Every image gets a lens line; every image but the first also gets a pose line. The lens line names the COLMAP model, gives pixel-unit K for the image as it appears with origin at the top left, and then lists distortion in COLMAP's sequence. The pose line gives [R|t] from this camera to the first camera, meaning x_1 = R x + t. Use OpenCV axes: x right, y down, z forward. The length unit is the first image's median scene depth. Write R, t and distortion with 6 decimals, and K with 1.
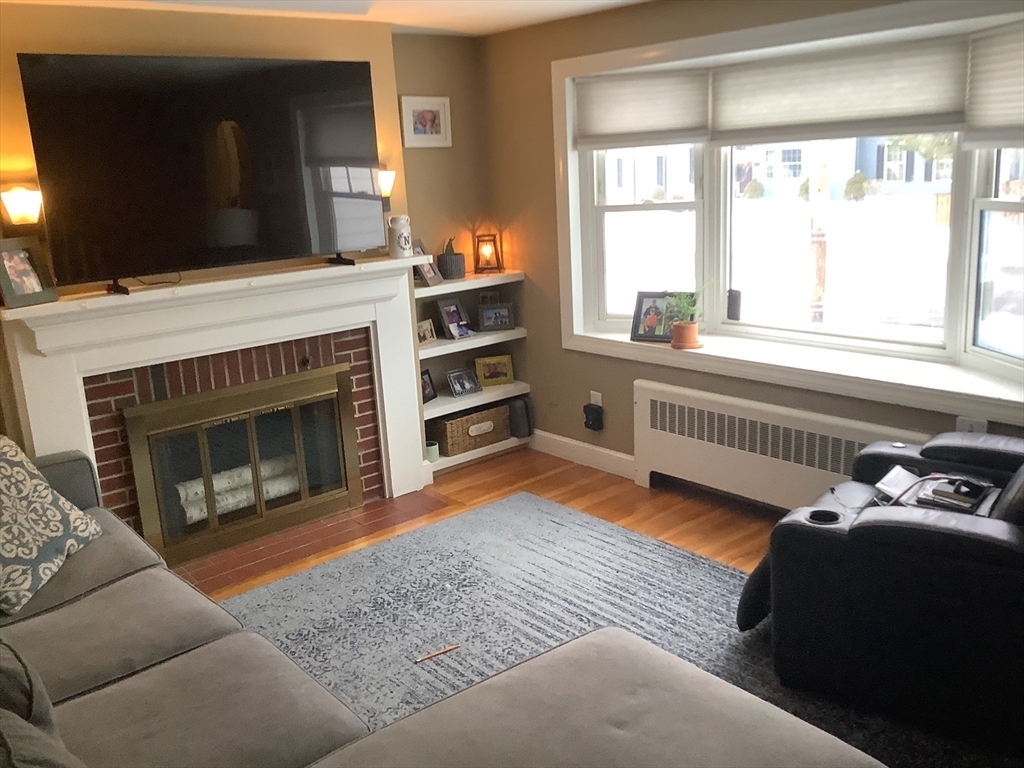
lens RADIAL K [[921.6, 0, 512.0], [0, 921.6, 384.0], [0, 0, 1]] dist [-0.003960, -0.003239]
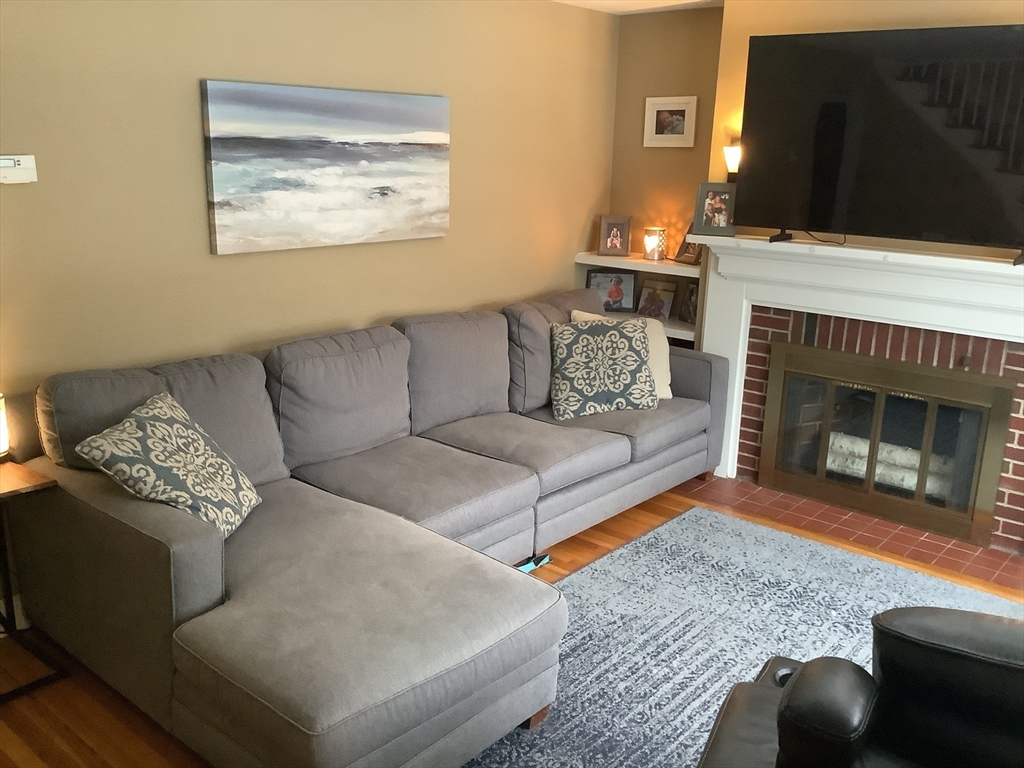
lens RADIAL K [[931.9, 0, 512.0], [0, 931.9, 384.0], [0, 0, 1]] dist [0.113138, -0.006487]
pose [[0.150586, 0.308961, -0.939078, 0.683046], [-0.271494, 0.926311, 0.261225, -0.147052], [0.950587, 0.215617, 0.223371, 0.435893]]
